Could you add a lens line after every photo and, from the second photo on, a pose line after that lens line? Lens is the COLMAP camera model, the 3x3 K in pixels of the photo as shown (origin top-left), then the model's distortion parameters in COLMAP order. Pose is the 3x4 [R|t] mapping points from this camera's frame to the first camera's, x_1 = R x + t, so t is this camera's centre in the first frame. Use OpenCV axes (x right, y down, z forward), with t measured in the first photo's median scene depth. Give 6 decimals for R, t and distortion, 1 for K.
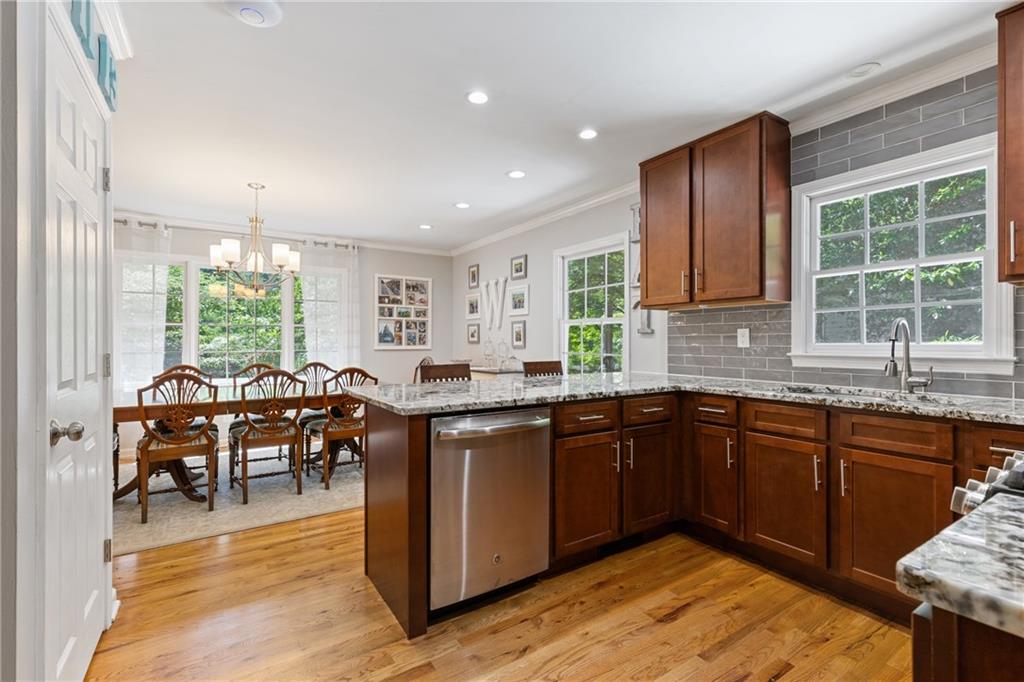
lens RADIAL K [[464.1, 0, 507.3], [0, 464.1, 337.5], [0, 0, 1]] dist [0.007412, -0.000448]
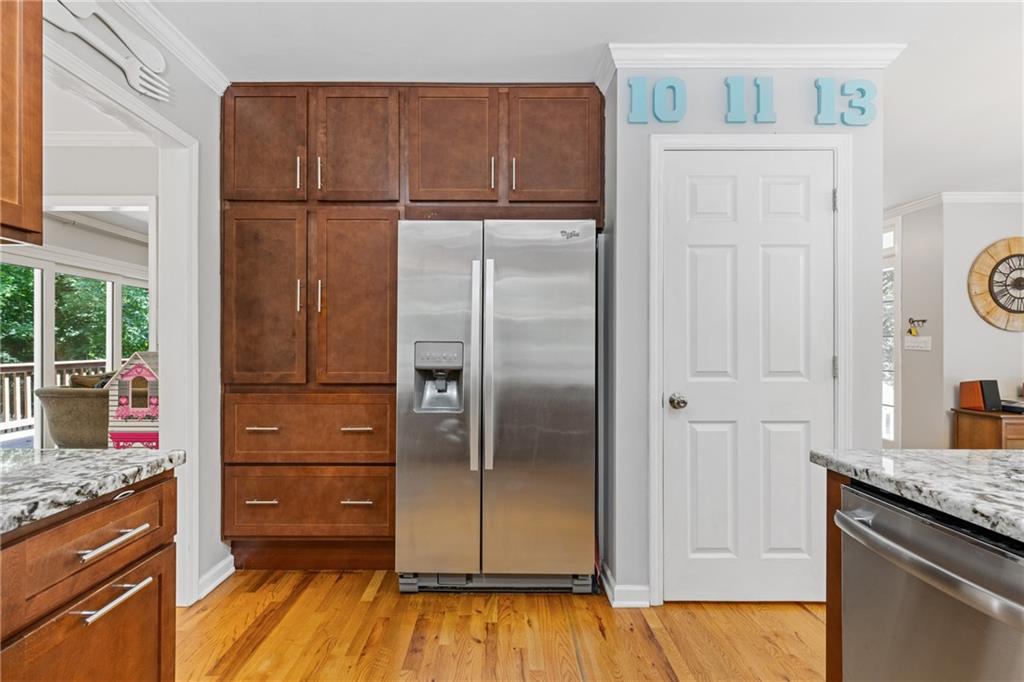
lens RADIAL K [[464.1, 0, 496.2], [0, 464.1, 345.6], [0, 0, 1]] dist [0.007412, -0.000448]
pose [[-0.541970, -0.002034, -0.840395, 0.211040], [0.007236, 0.999949, -0.007087, 0.004307], [0.840367, -0.009922, -0.541927, 0.381033]]
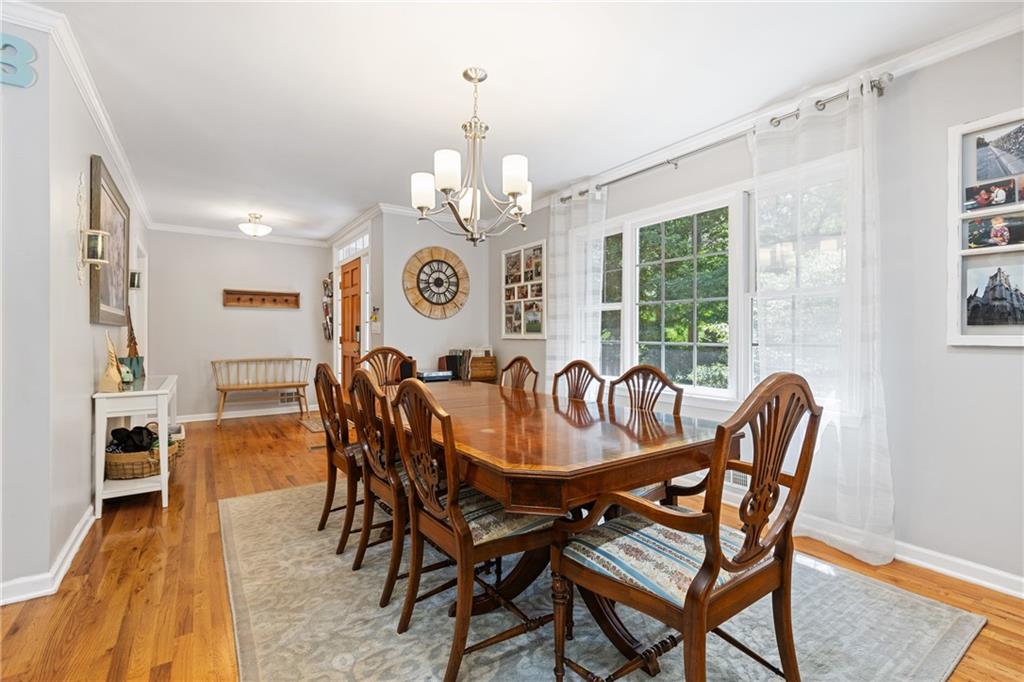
lens RADIAL K [[464.1, 0, 517.2], [0, 464.1, 331.3], [0, 0, 1]] dist [0.007412, -0.000448]
pose [[0.030754, -0.009375, -0.999483, 0.079295], [0.011167, 0.999897, -0.009035, 0.021347], [0.999465, -0.010883, 0.030855, 0.897758]]
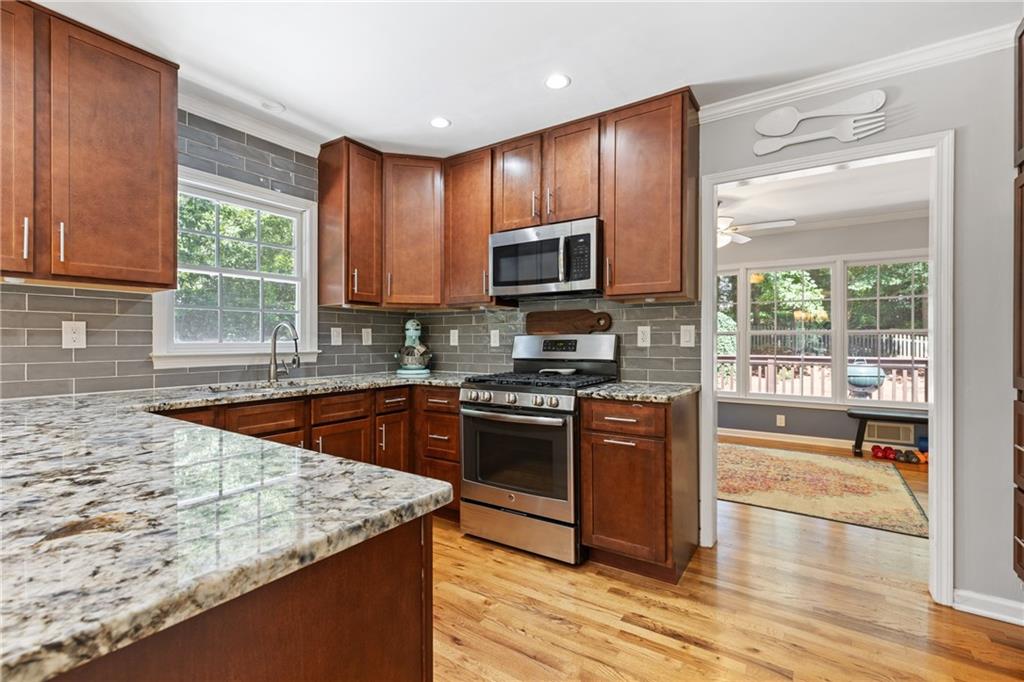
lens RADIAL K [[464.1, 0, 518.9], [0, 464.1, 341.8], [0, 0, 1]] dist [0.007412, -0.000448]
pose [[-0.418731, -0.002678, 0.908106, -0.261373], [-0.010986, 0.999937, -0.002117, 0.003901], [-0.908044, -0.010863, -0.418735, 0.444529]]
